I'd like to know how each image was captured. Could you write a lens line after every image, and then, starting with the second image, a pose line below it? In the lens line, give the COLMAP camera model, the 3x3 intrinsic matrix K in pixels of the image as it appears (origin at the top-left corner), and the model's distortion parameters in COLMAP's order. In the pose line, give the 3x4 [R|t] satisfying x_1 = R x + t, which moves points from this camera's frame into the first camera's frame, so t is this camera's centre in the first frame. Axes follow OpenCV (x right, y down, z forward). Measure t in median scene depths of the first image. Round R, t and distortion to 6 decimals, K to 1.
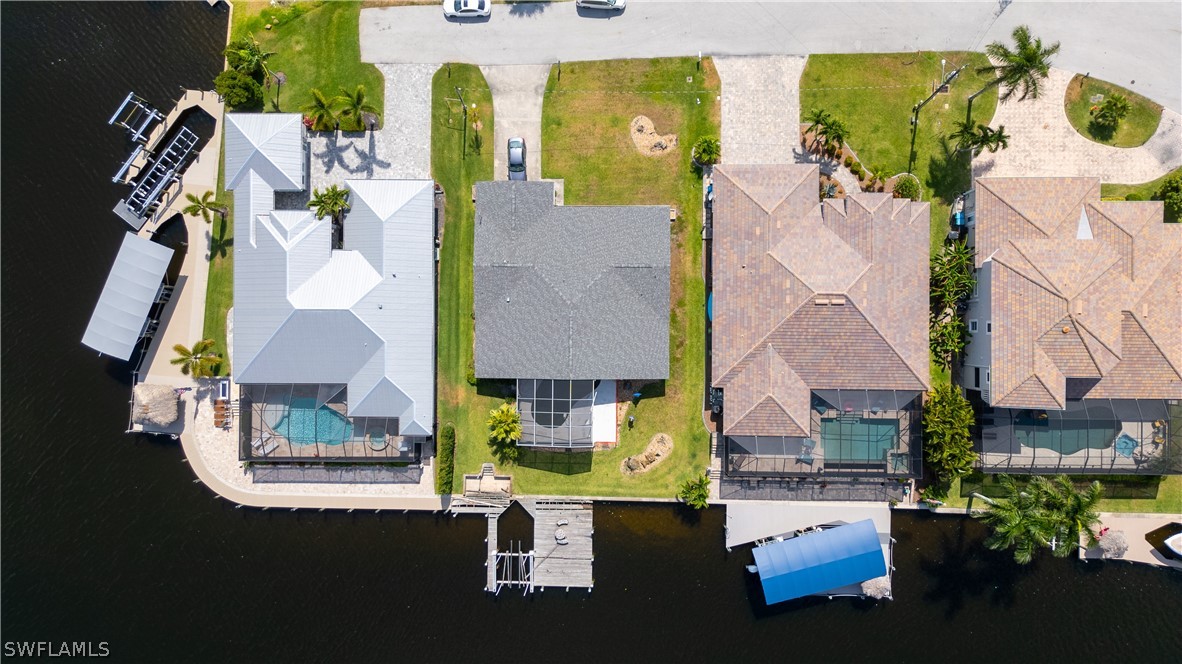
lens RADIAL K [[825.7, 0, 591.0], [0, 825.7, 332.0], [0, 0, 1]] dist [0.079129, -0.093214]
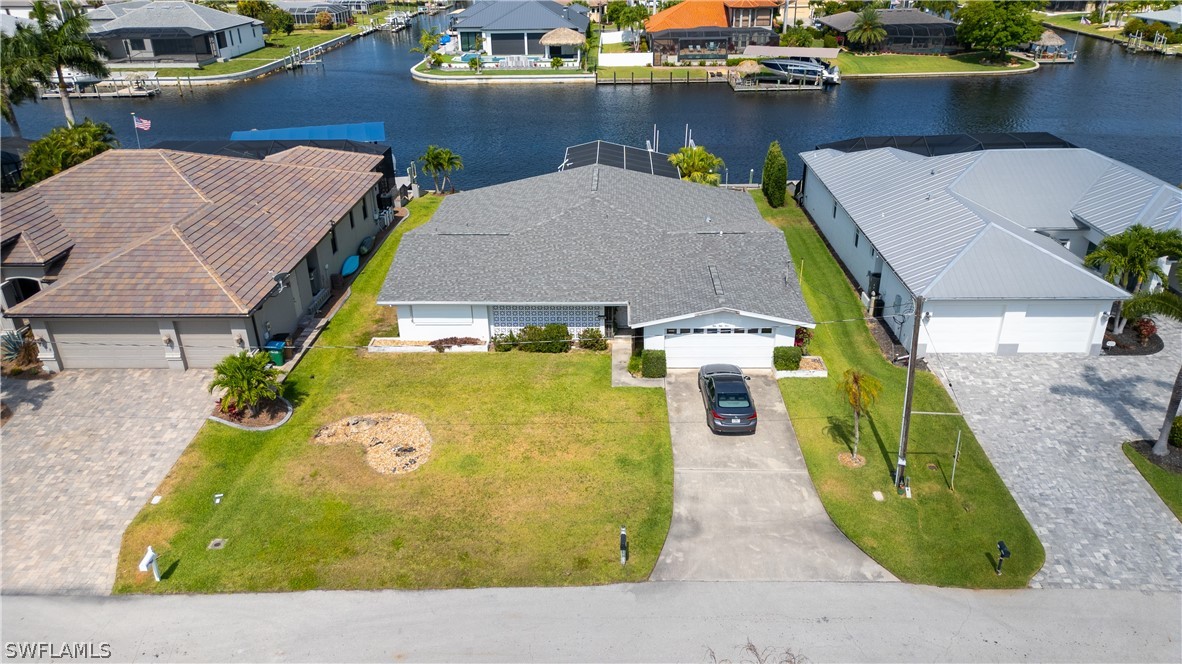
lens RADIAL K [[825.7, 0, 591.0], [0, 825.7, 332.0], [0, 0, 1]] dist [0.079129, -0.093214]
pose [[-0.998444, 0.035320, 0.043159, -0.041701], [0.023691, -0.431967, 0.901578, -0.552502], [0.050487, 0.901198, 0.430458, 0.791400]]
